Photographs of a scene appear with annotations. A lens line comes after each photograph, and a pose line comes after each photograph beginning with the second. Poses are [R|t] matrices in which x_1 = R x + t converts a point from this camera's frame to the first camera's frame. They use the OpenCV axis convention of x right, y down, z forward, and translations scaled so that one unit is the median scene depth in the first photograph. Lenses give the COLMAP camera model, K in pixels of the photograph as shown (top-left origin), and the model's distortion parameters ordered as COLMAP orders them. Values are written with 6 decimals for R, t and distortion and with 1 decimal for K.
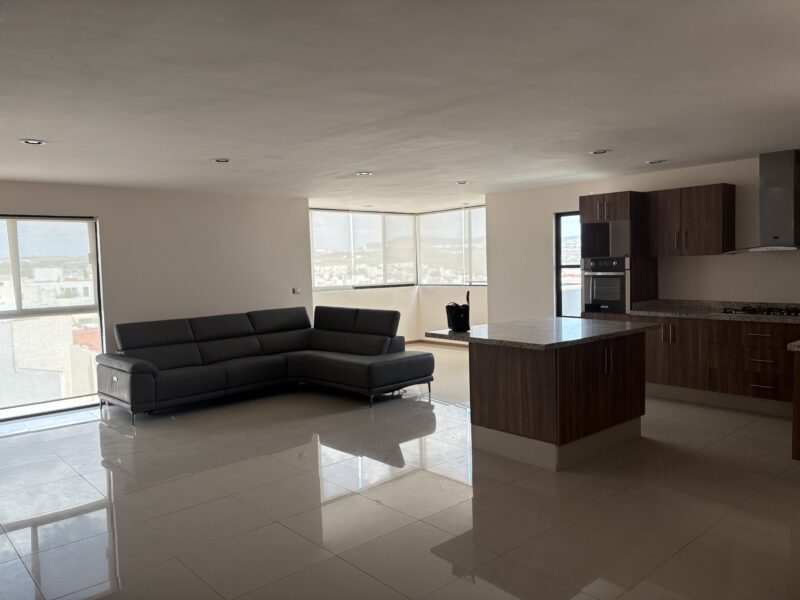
lens RADIAL K [[609.9, 0, 397.5], [0, 609.9, 301.2], [0, 0, 1]] dist [0.017115, -0.004824]
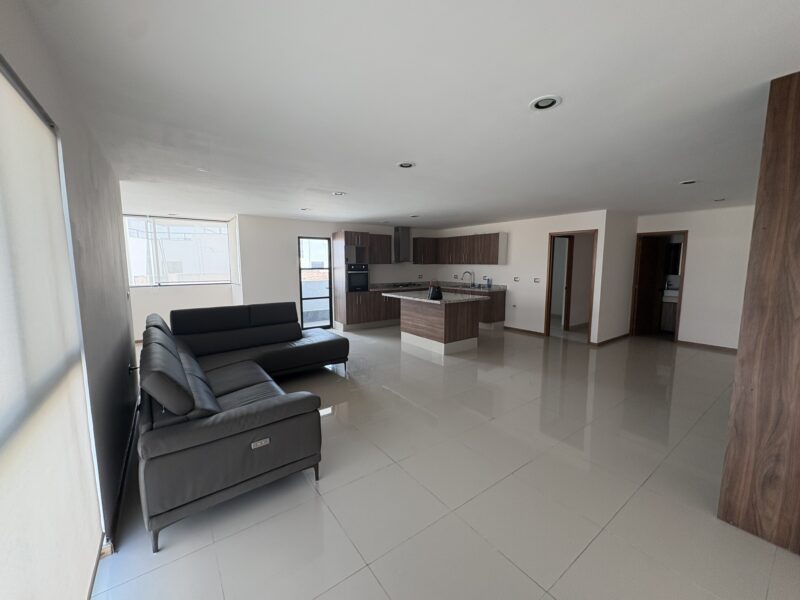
lens RADIAL K [[319.6, 0, 401.2], [0, 319.6, 300.9], [0, 0, 1]] dist [-0.001154, -0.000335]
pose [[0.096482, -0.085014, 0.991697, -0.682496], [0.069321, 0.994500, 0.078510, -0.023602], [-0.992918, 0.061171, 0.101844, 0.751465]]
